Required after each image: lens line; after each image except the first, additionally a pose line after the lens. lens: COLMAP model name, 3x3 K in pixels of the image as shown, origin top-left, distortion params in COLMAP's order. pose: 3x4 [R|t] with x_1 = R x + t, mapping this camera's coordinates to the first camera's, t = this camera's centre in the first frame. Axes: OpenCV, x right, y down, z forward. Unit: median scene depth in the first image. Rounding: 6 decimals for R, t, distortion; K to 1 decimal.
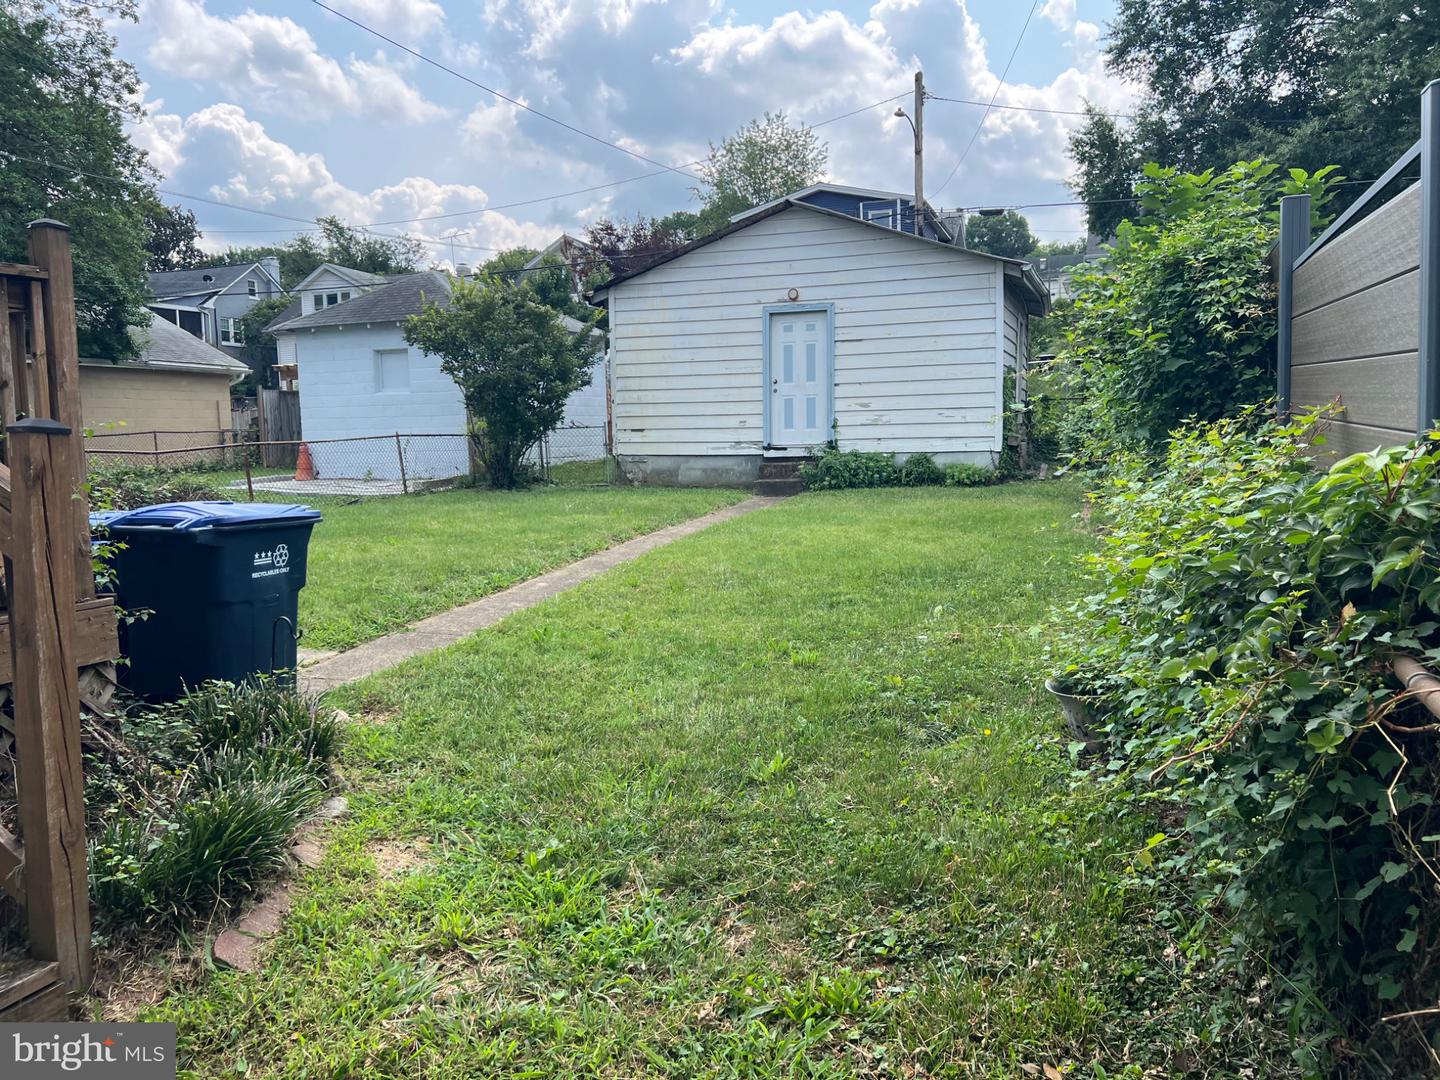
lens RADIAL K [[1079.2, 0, 720.0], [0, 1079.2, 540.0], [0, 0, 1]] dist [0.119482, -0.000159]
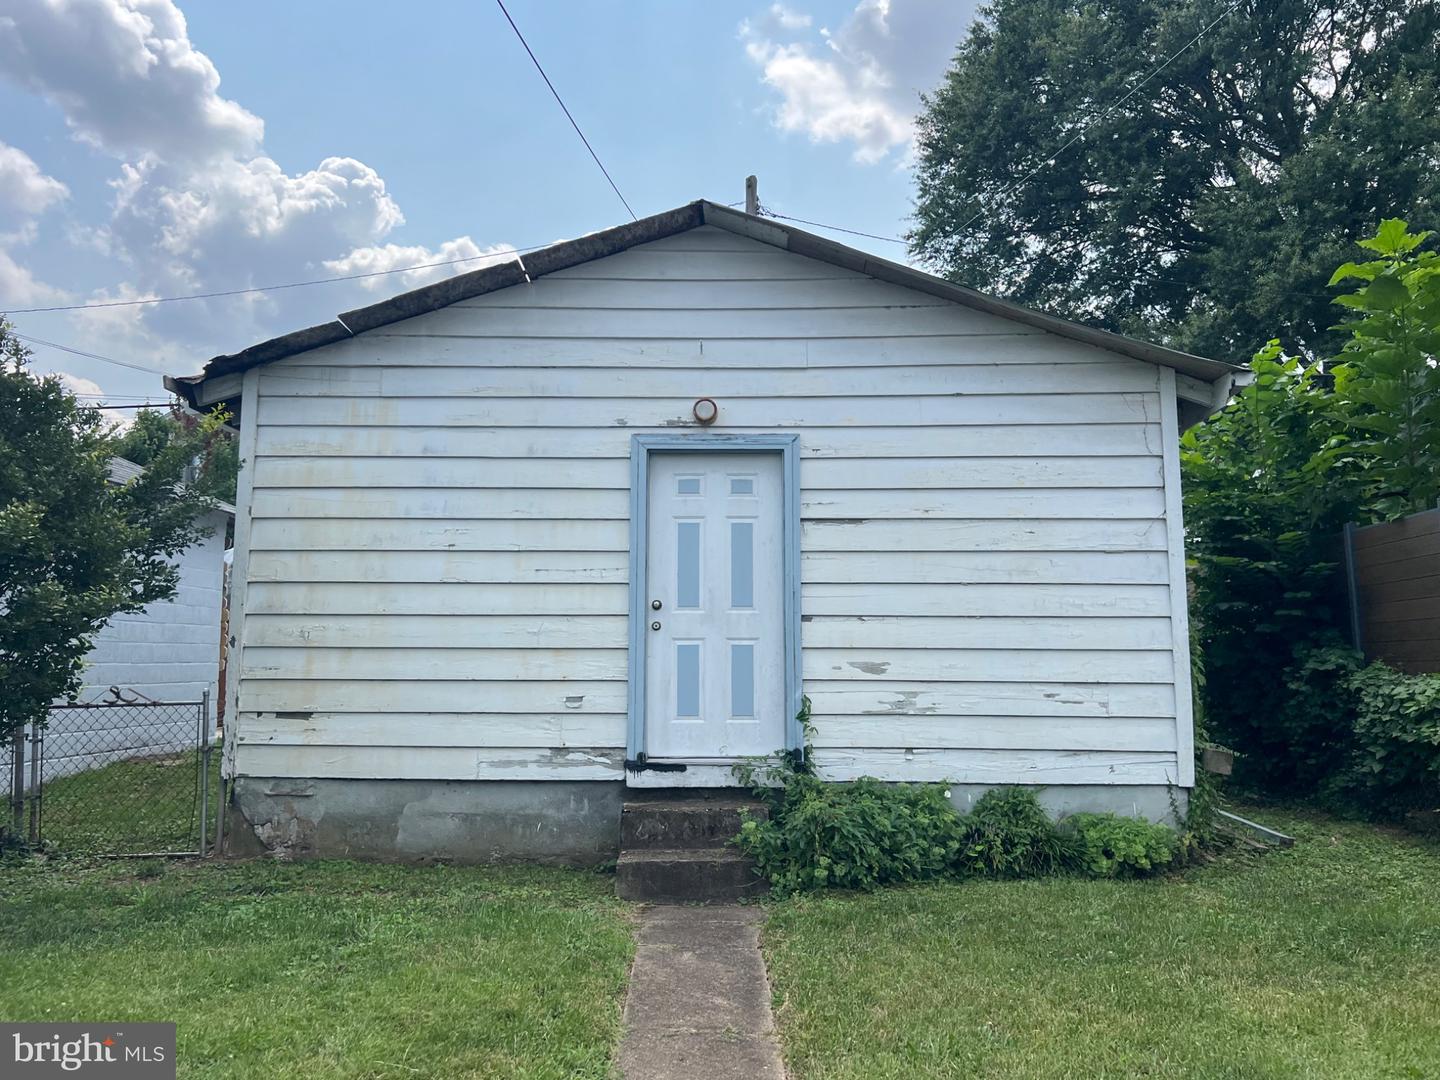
lens RADIAL K [[1113.6, 0, 720.0], [0, 1113.6, 540.0], [0, 0, 1]] dist [0.138307, -0.245413]
pose [[0.952393, 0.053485, 0.300144, -0.058552], [0.008891, 0.979200, -0.202703, -0.083001], [-0.304743, 0.195722, 0.932108, 0.582883]]
